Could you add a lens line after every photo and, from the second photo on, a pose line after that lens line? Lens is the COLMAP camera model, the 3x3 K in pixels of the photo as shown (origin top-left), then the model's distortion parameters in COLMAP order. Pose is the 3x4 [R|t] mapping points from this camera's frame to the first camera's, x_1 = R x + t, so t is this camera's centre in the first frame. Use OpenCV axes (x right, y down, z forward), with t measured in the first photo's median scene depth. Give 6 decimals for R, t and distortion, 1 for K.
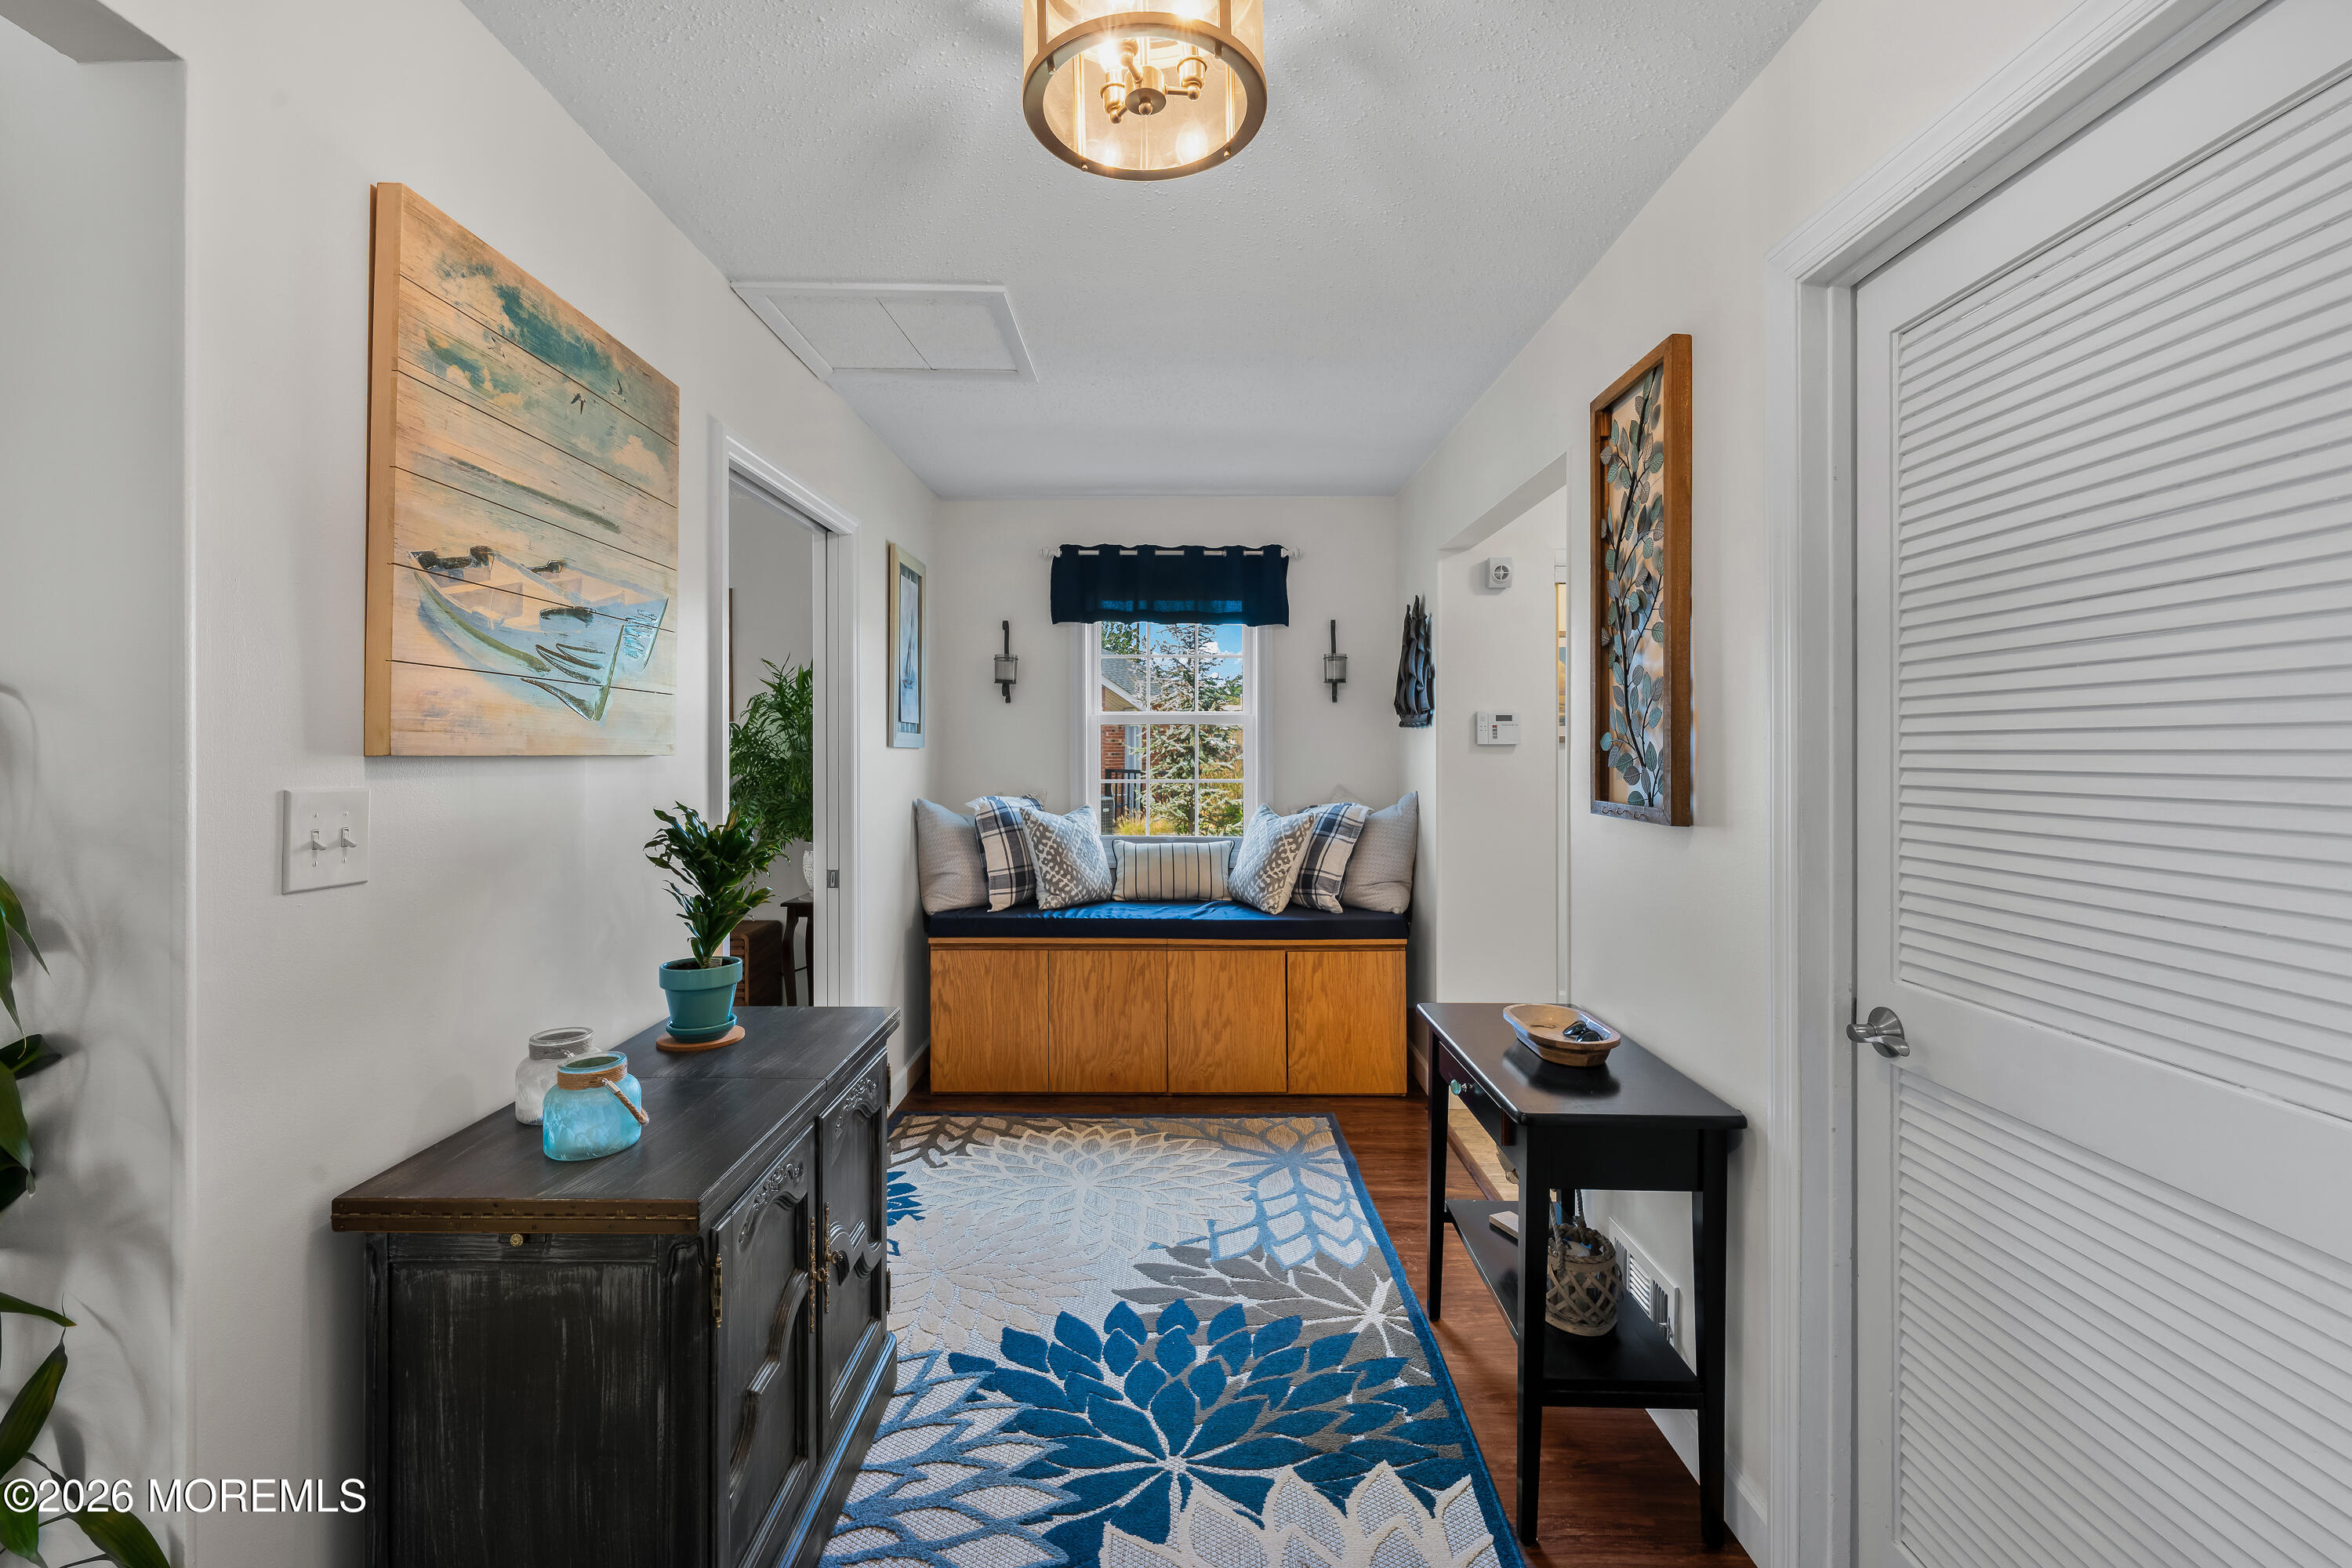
lens RADIAL K [[1034.4, 0, 1178.3], [0, 1034.4, 753.3], [0, 0, 1]] dist [0.000023, -0.000076]
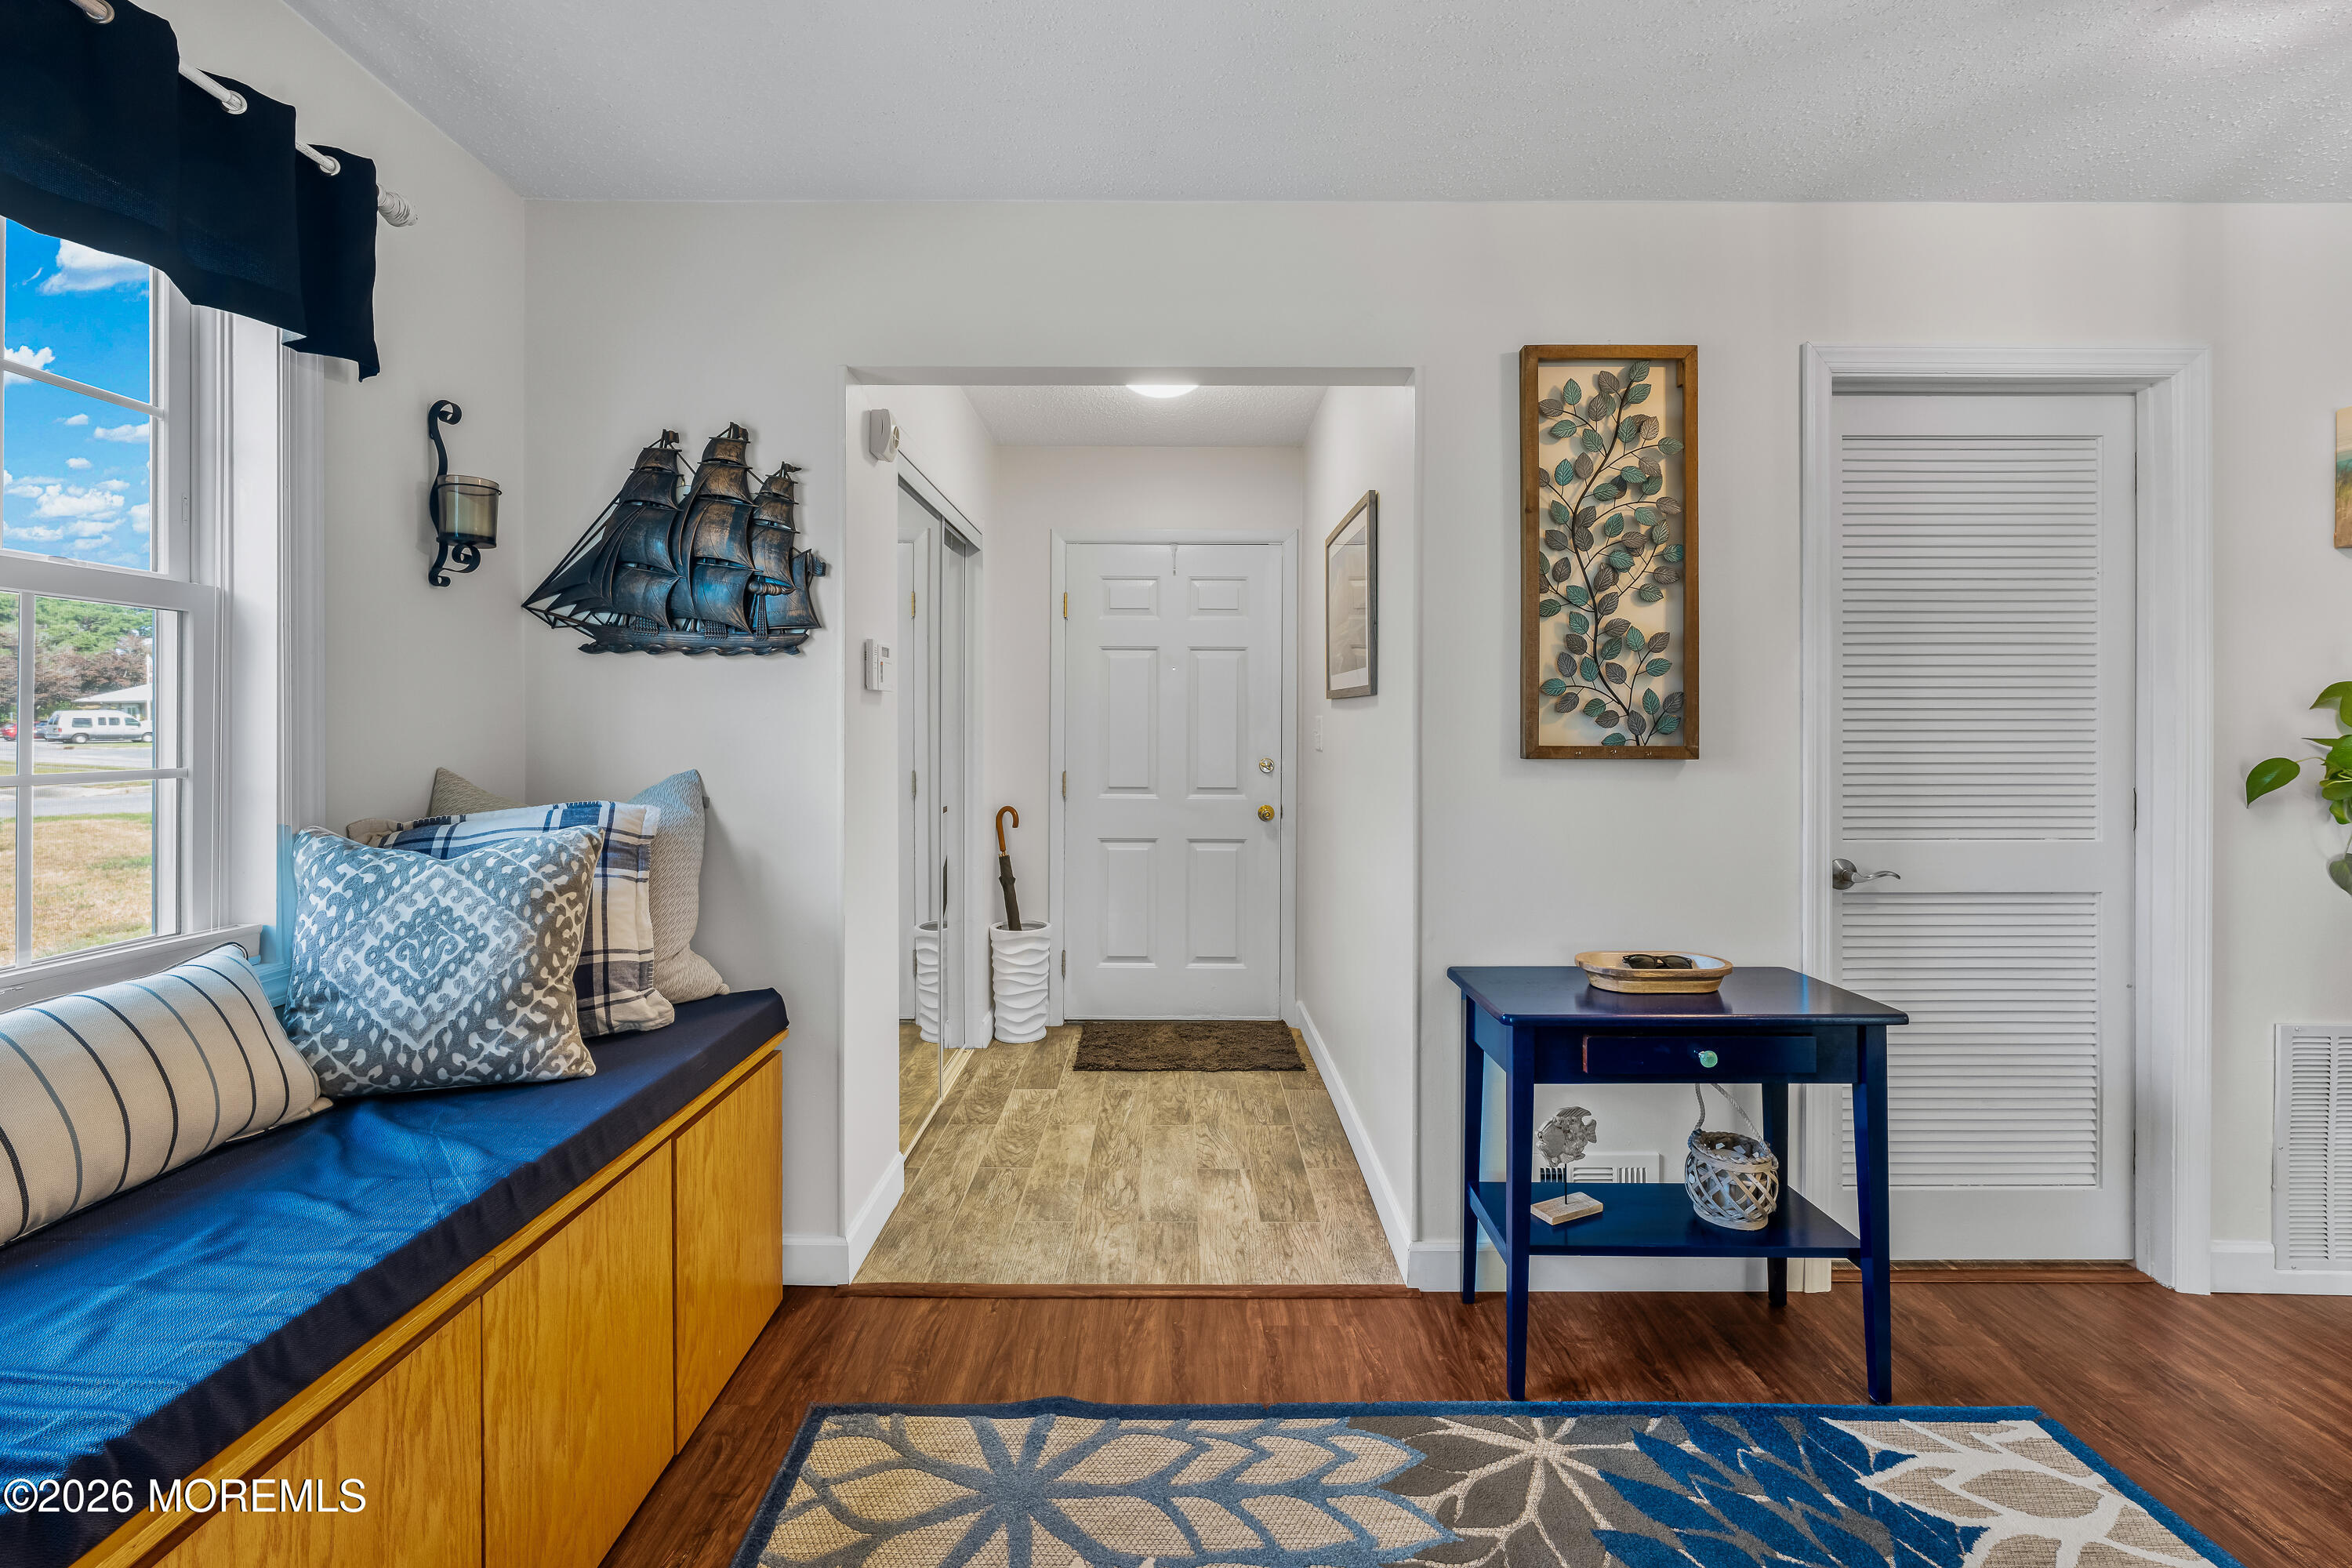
lens RADIAL K [[964.1, 0, 1176.4], [0, 964.1, 751.5], [0, 0, 1]] dist [-0.000462, -0.000098]
pose [[-0.008234, -0.010848, 0.999907, -0.470593], [0.002753, 0.999937, 0.010871, 0.033260], [-0.999962, 0.002842, -0.008203, 1.207818]]
